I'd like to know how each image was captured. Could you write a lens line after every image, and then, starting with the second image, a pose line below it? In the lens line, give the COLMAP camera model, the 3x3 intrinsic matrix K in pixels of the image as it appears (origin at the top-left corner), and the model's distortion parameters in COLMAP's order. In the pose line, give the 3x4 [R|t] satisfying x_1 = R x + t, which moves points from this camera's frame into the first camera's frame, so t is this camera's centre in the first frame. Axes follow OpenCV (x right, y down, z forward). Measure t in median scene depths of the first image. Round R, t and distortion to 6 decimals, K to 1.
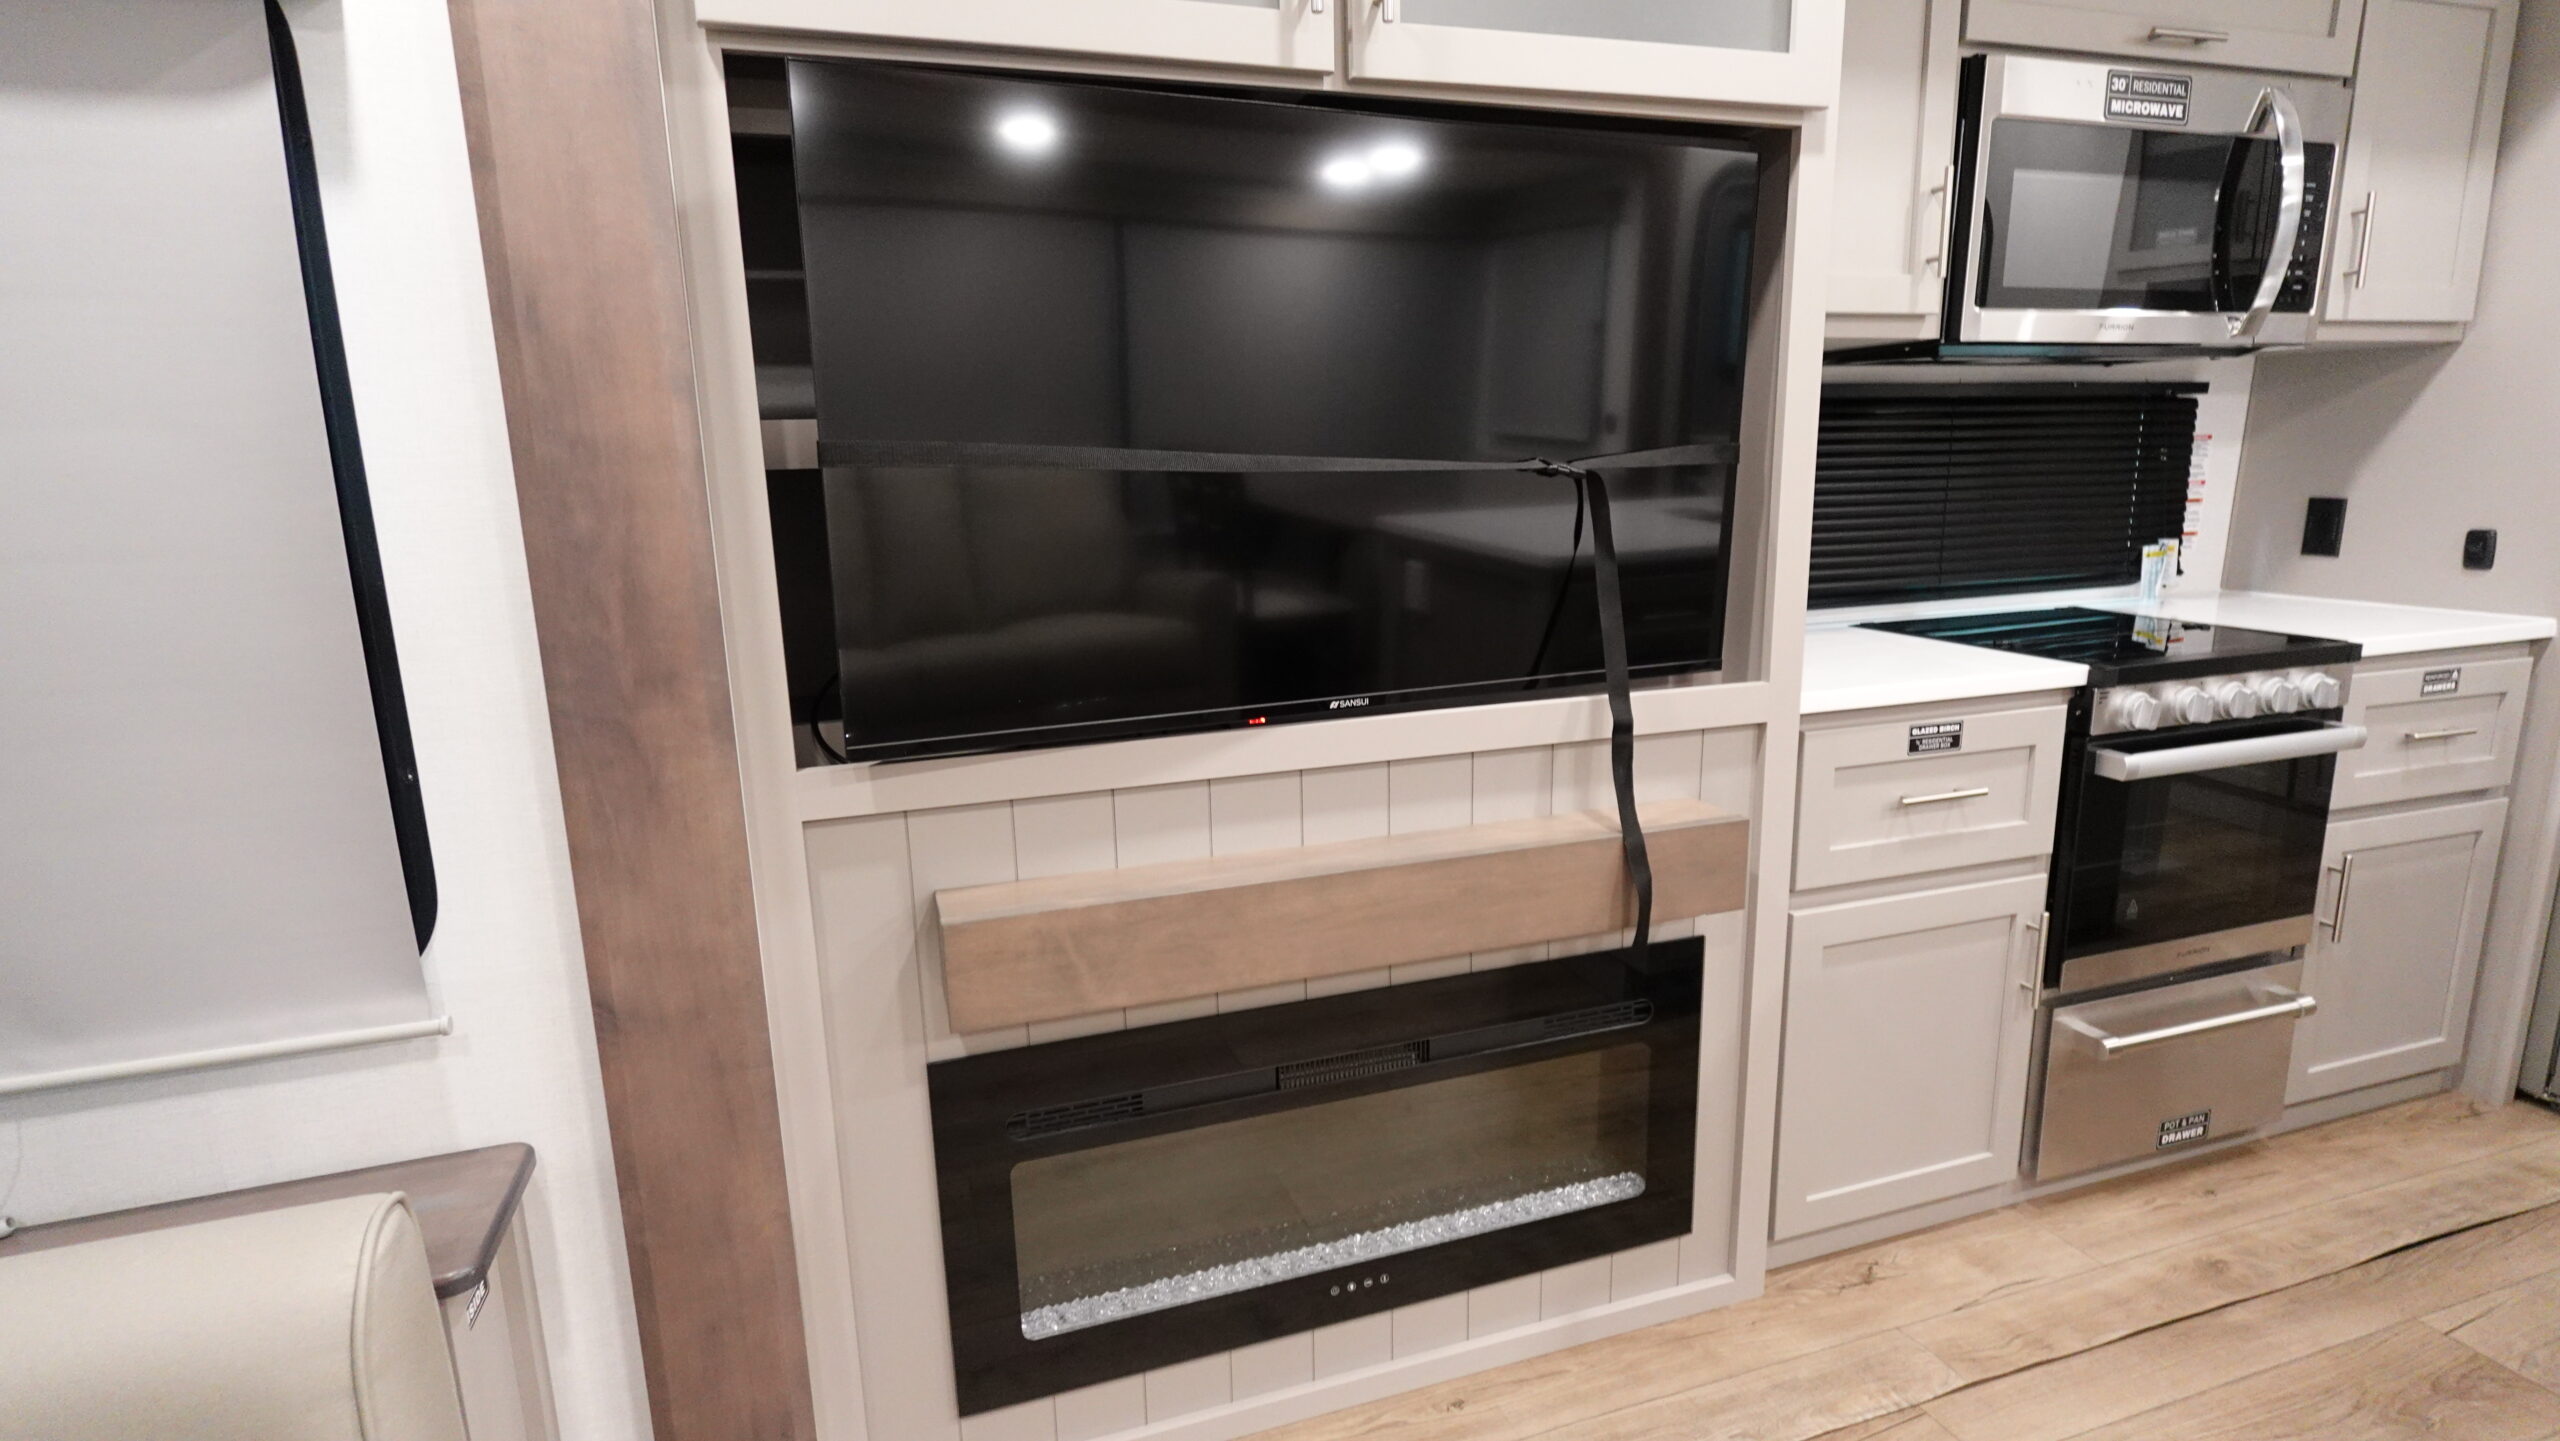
lens RADIAL K [[1293.9, 0, 1286.8], [0, 1293.9, 719.7], [0, 0, 1]] dist [0.000026, -0.001742]
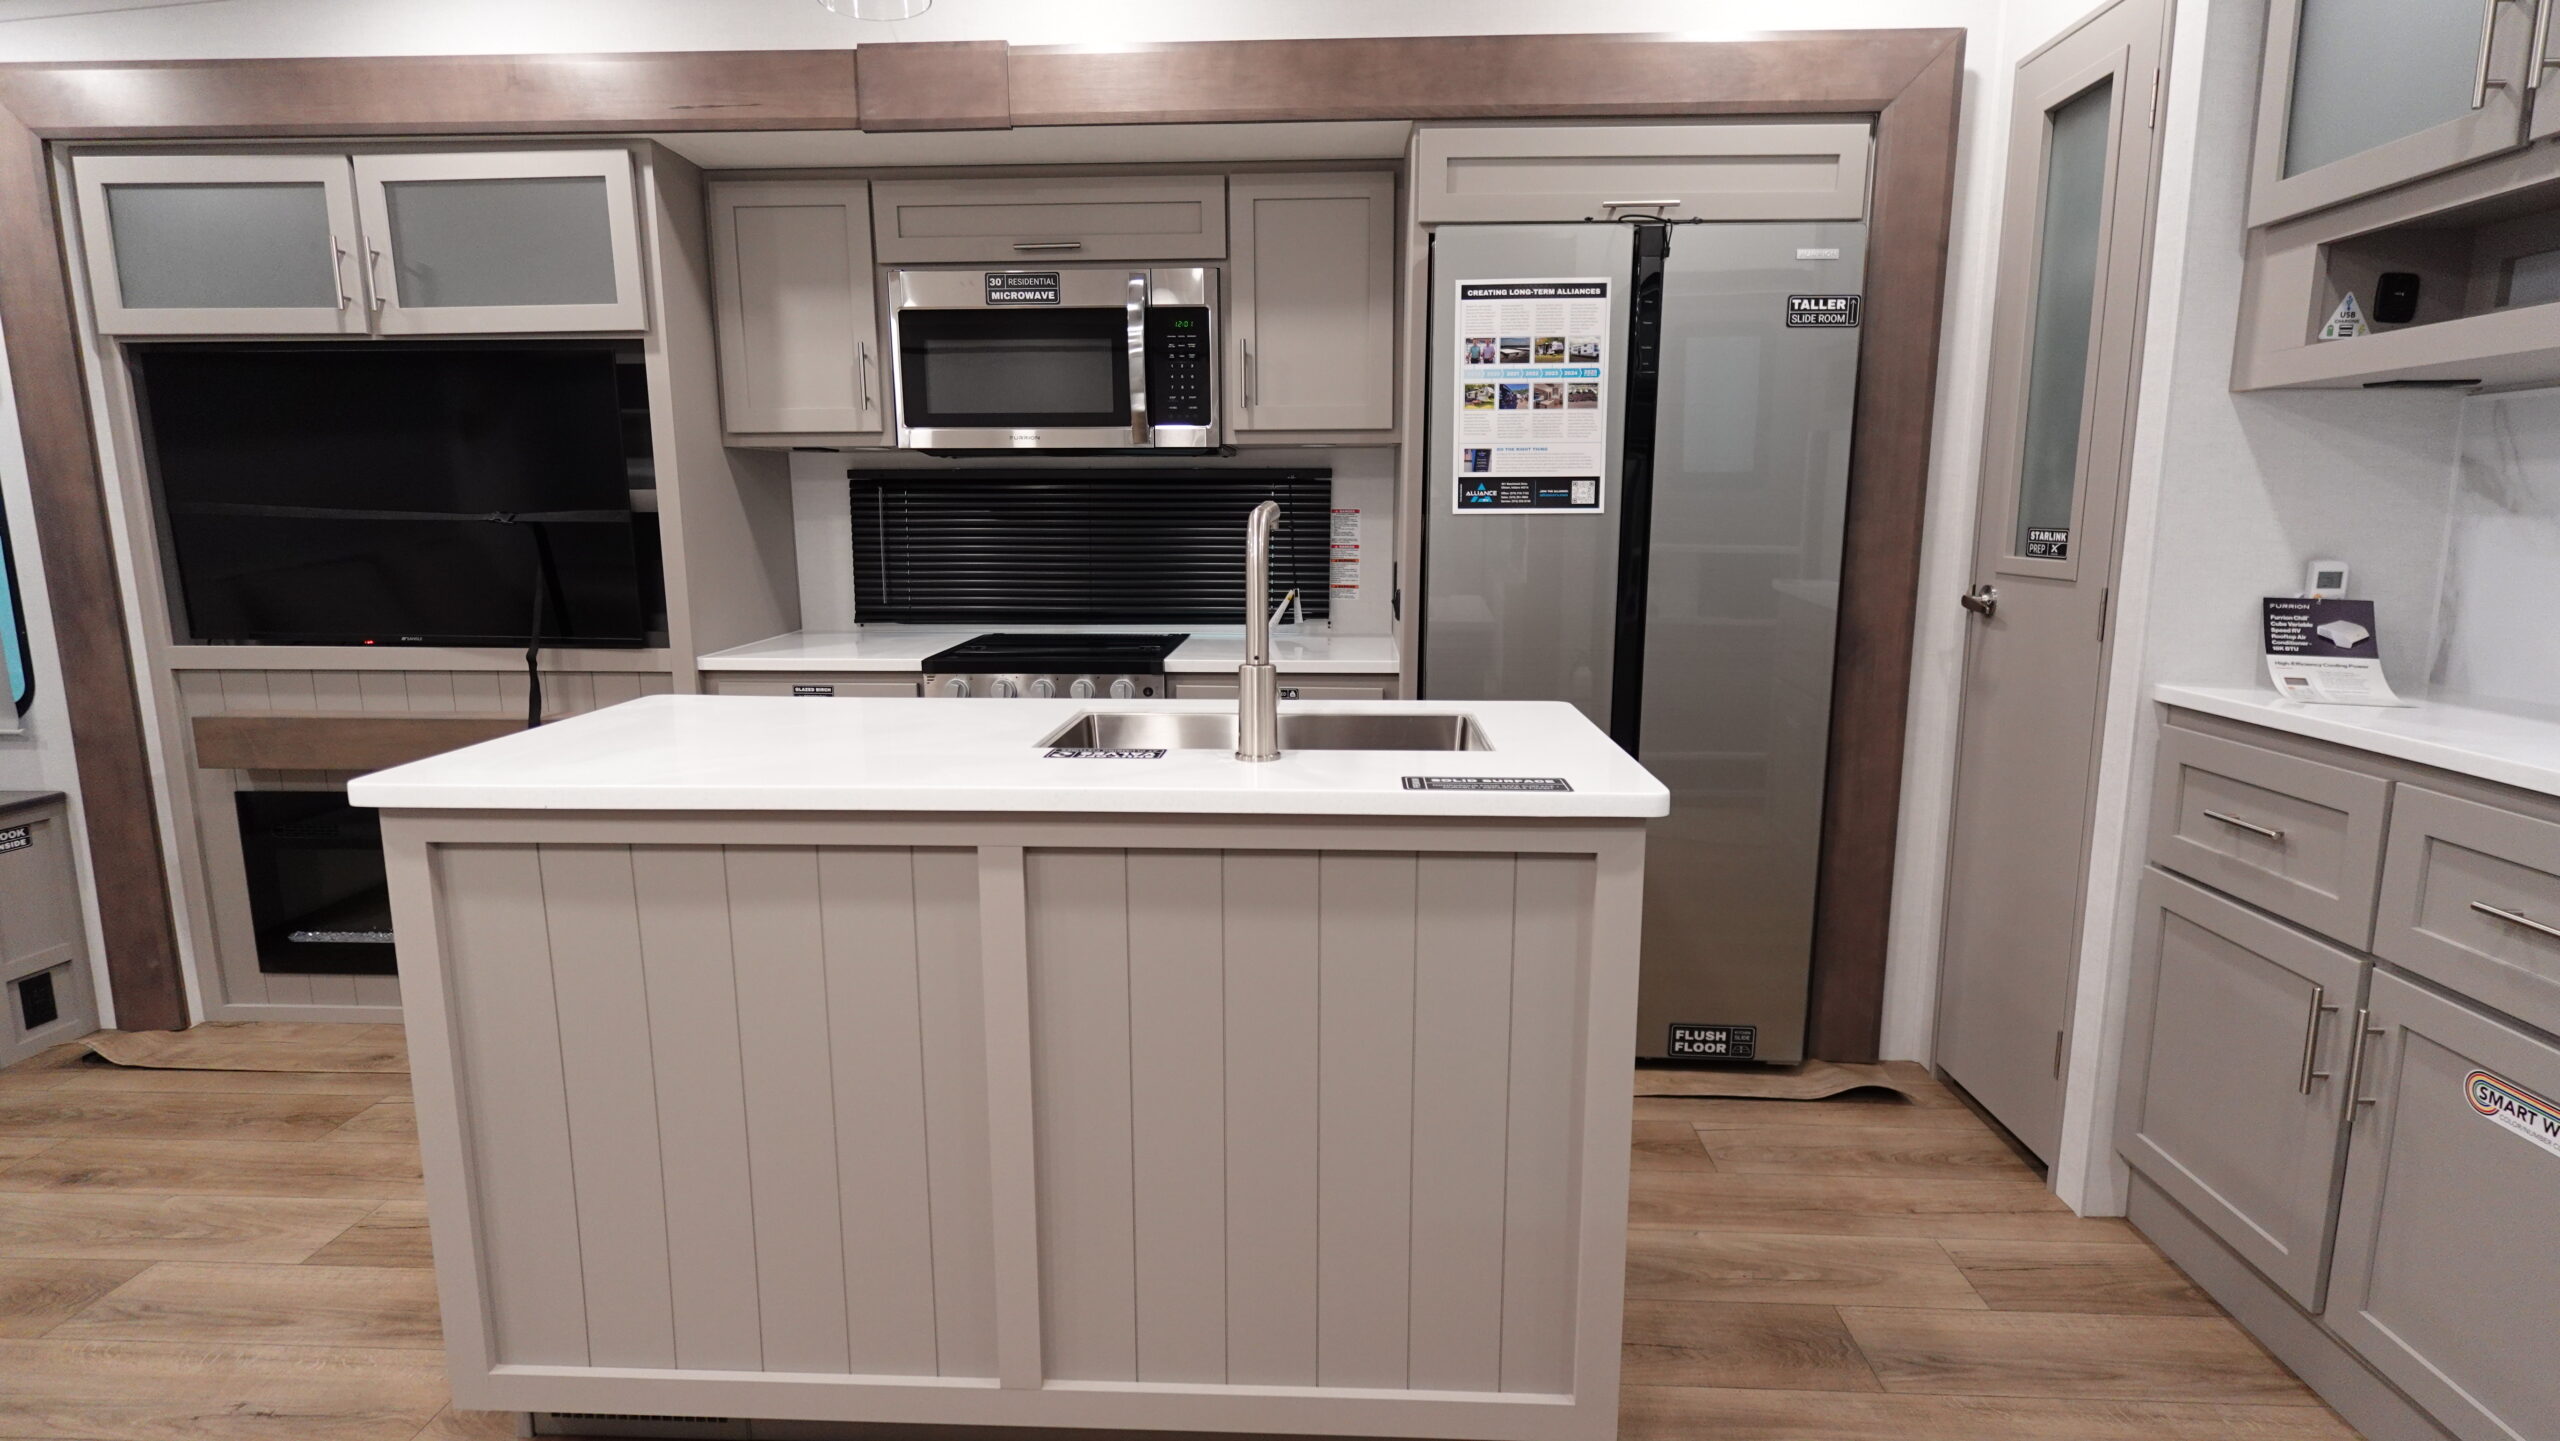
lens RADIAL K [[1293.9, 0, 1287.1], [0, 1293.9, 720.9], [0, 0, 1]] dist [0.000026, -0.001742]
pose [[0.929864, 0.082007, -0.358647, 1.642680], [-0.092344, 0.995658, -0.011756, 0.011293], [0.356126, 0.044051, 0.933399, -0.297231]]
